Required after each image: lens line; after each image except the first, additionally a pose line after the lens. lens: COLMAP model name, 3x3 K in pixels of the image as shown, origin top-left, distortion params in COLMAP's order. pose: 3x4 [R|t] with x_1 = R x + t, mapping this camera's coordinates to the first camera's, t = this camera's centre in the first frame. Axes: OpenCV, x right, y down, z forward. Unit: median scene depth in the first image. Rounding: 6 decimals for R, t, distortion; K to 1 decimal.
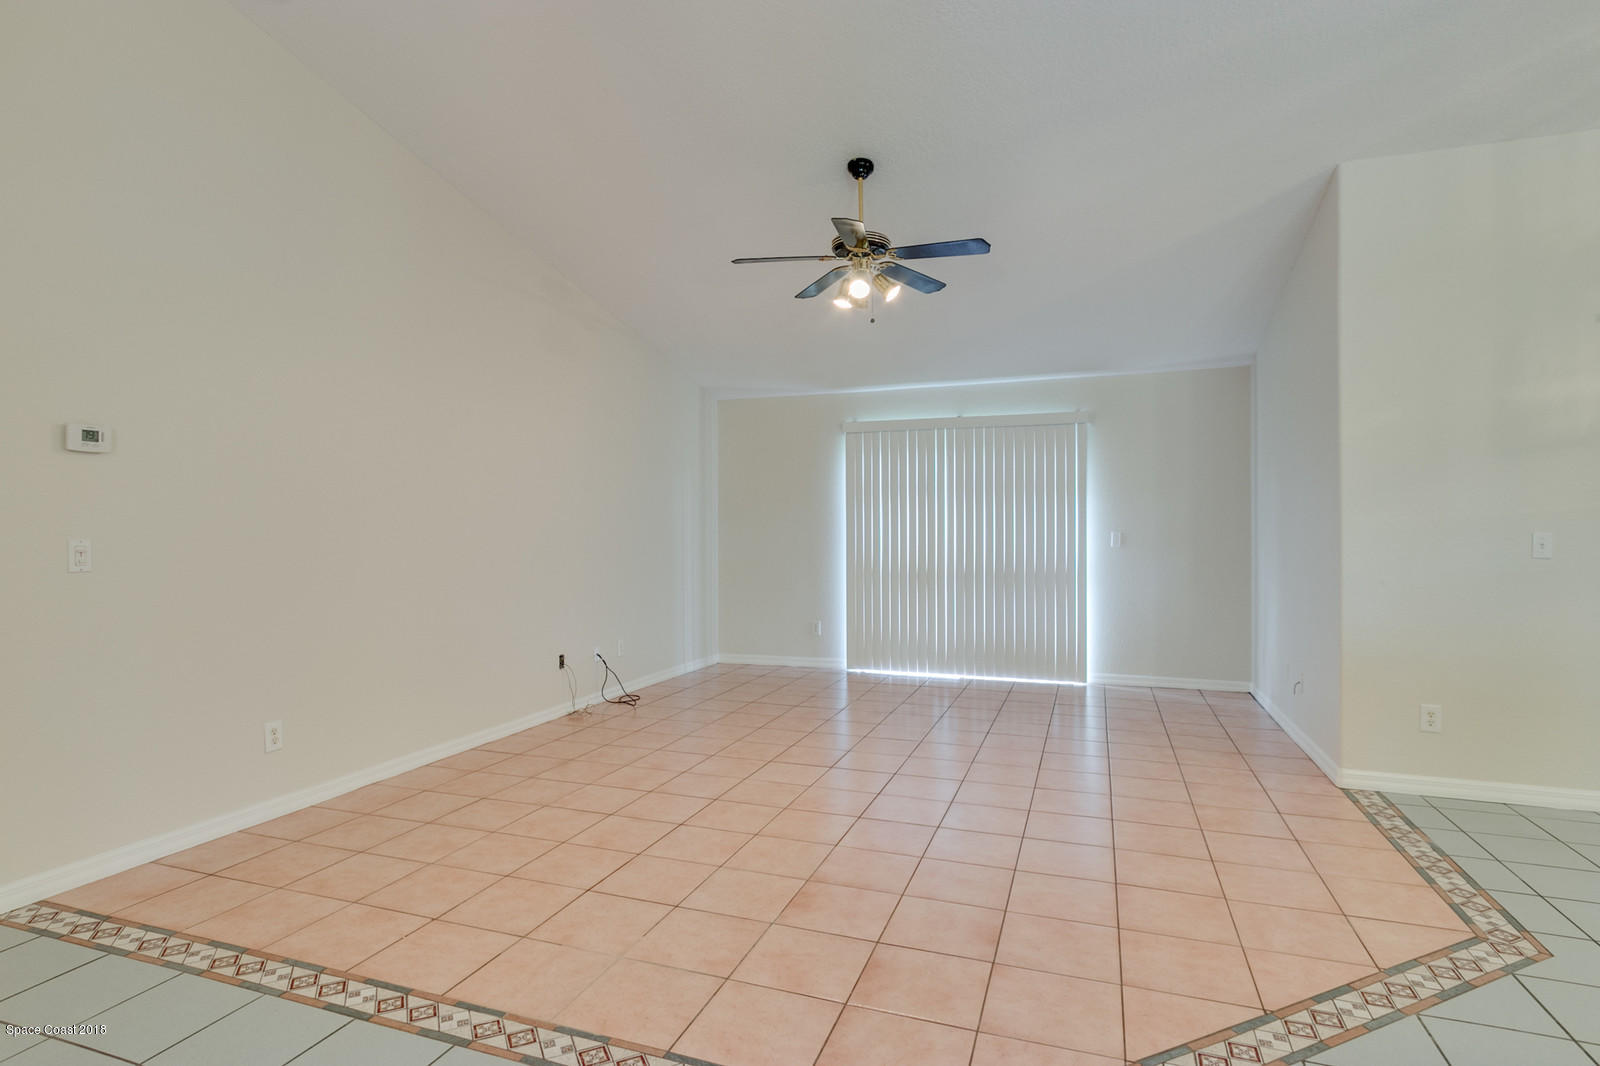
lens RADIAL K [[846.5, 0, 796.8], [0, 846.5, 532.5], [0, 0, 1]] dist [-0.006597, 0.002180]
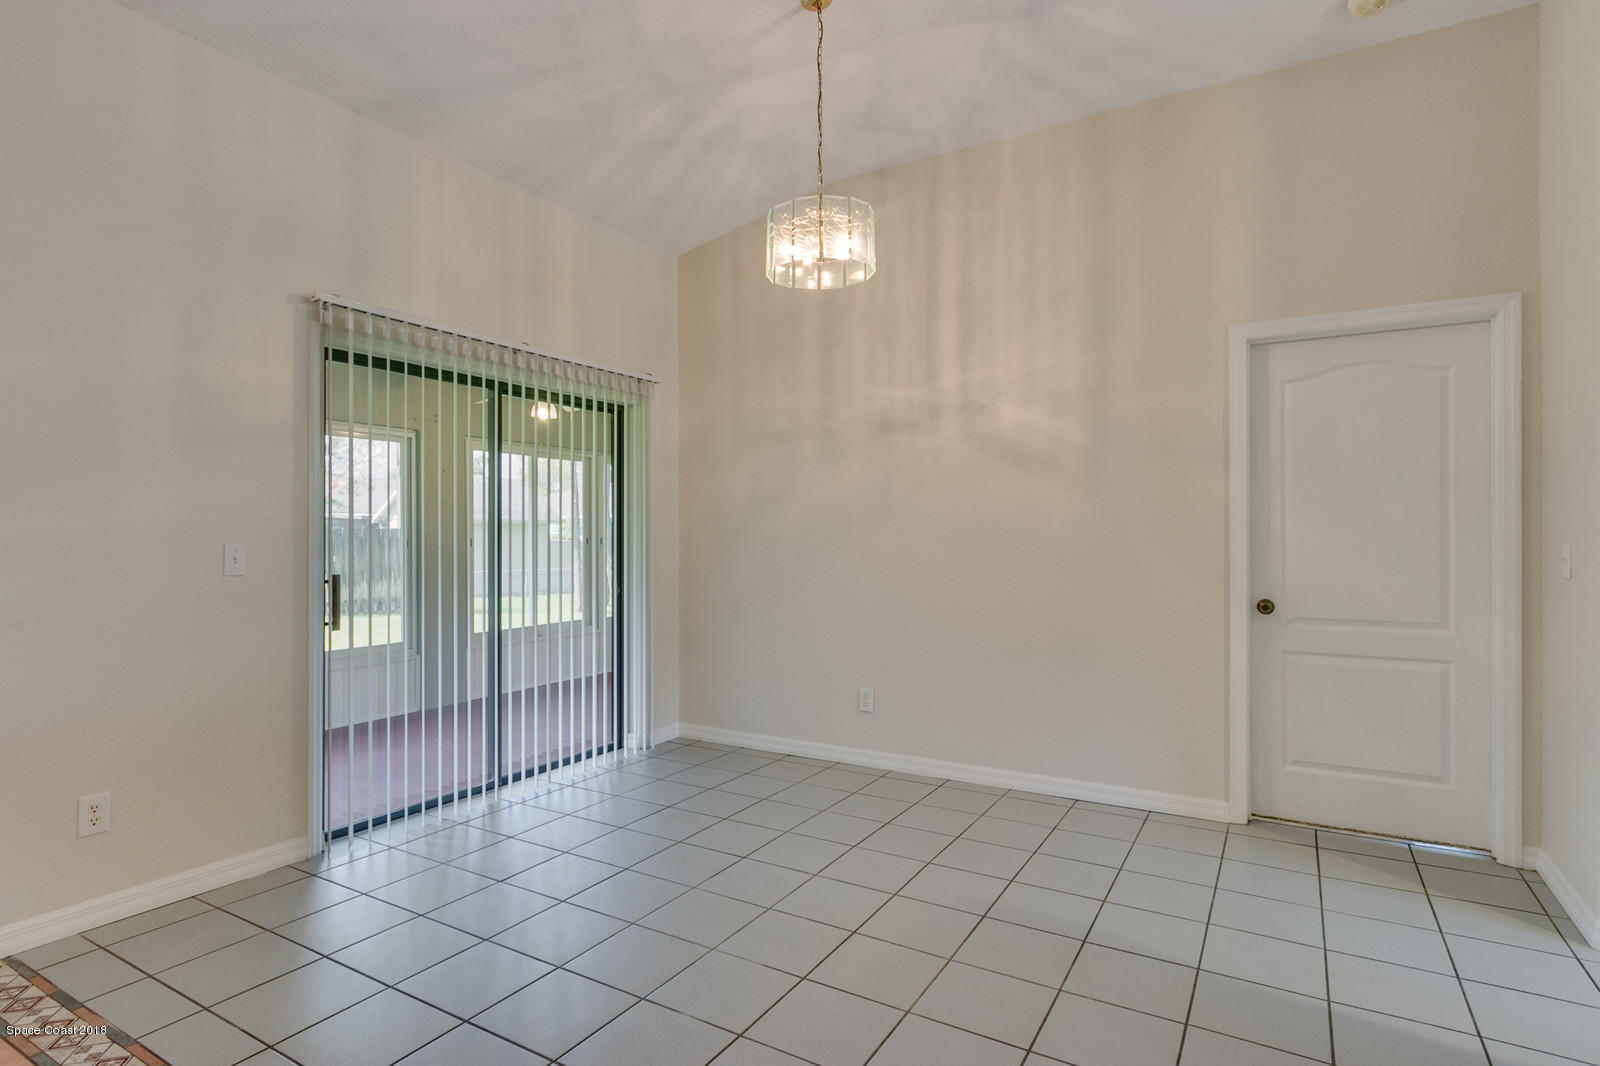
lens RADIAL K [[846.5, 0, 796.8], [0, 846.5, 529.5], [0, 0, 1]] dist [-0.006597, 0.002180]
pose [[0.200750, 0.010912, 0.979582, 0.080828], [0.008514, 0.999881, -0.012883, 0.000628], [-0.979606, 0.010926, 0.200633, 0.126819]]
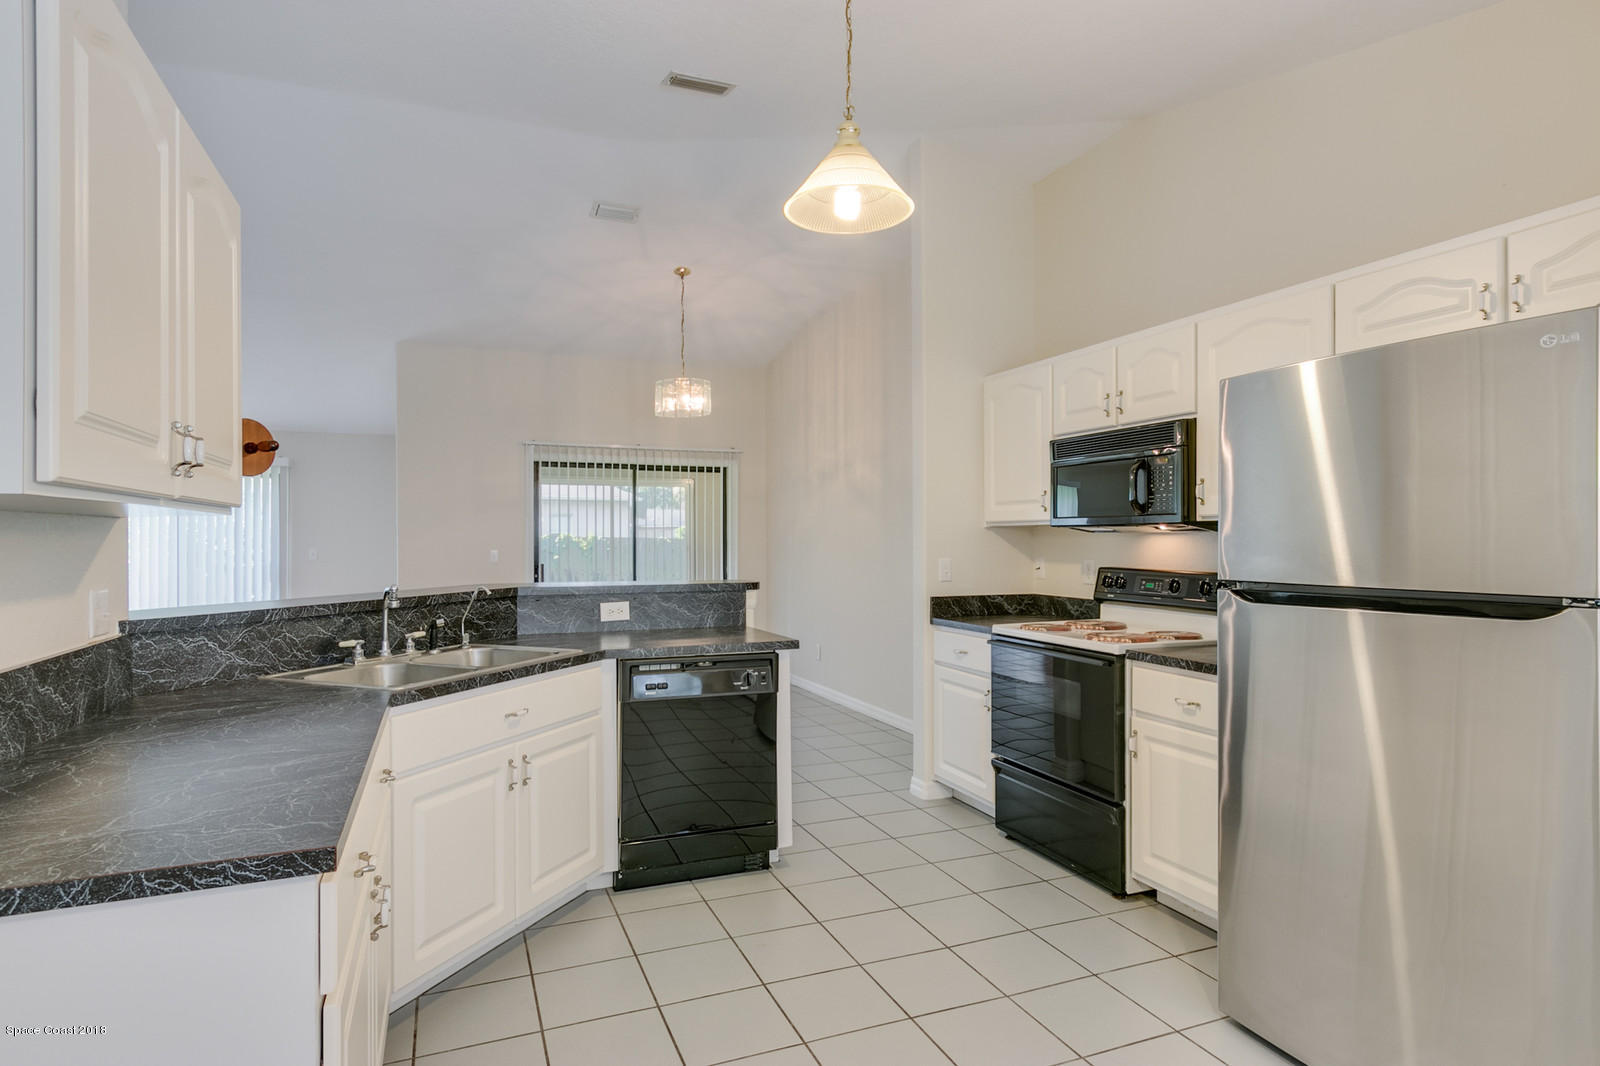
lens RADIAL K [[846.5, 0, 805.0], [0, 846.5, 537.8], [0, 0, 1]] dist [-0.006597, 0.002180]
pose [[0.754189, -0.002598, 0.656652, 0.050858], [0.006971, 0.999967, -0.004051, -0.008579], [-0.656620, 0.007632, 0.754183, -0.510371]]
